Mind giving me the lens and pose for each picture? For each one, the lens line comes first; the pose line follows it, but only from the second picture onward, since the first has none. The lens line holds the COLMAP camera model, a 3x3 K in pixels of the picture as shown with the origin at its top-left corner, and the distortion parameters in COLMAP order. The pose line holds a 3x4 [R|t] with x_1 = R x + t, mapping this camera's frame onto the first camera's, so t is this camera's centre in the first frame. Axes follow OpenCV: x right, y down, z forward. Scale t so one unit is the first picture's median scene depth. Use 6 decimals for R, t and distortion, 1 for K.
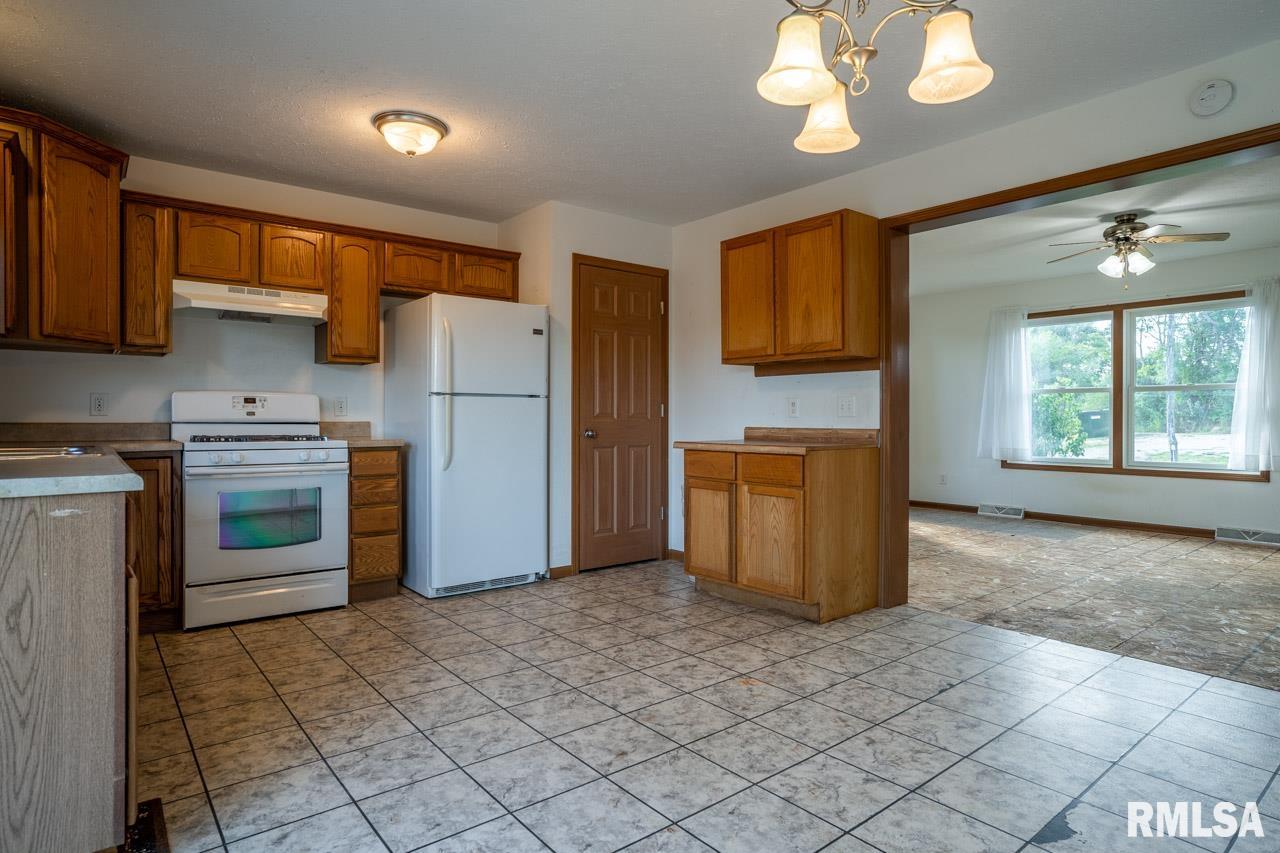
lens RADIAL K [[703.2, 0, 642.6], [0, 703.2, 406.9], [0, 0, 1]] dist [-0.045114, 0.032930]
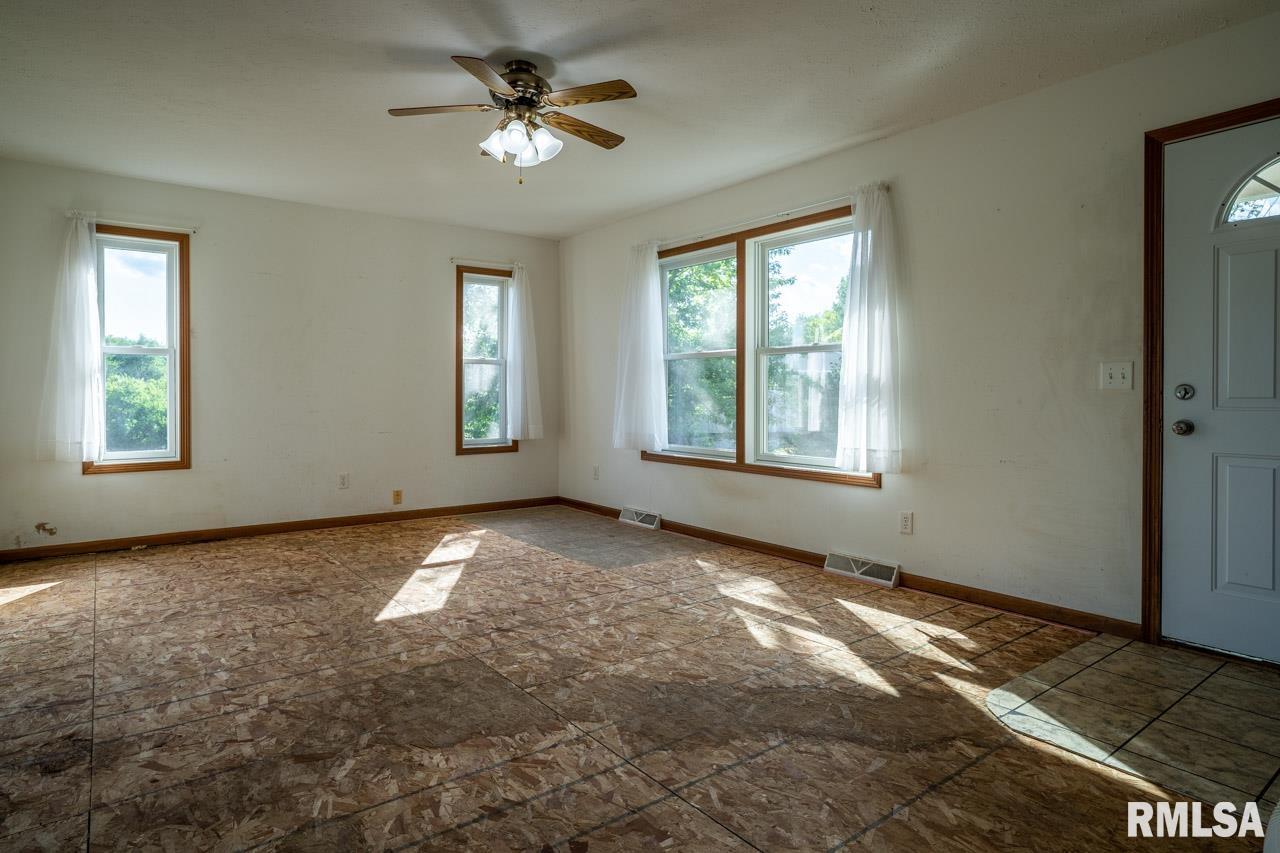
lens RADIAL K [[723.5, 0, 639.2], [0, 723.5, 397.5], [0, 0, 1]] dist [-0.050775, 0.043872]
pose [[0.999825, 0.004389, -0.018181, 0.592016], [-0.003999, 0.999762, 0.021433, 0.004890], [0.018271, -0.021356, 0.999605, 0.258205]]
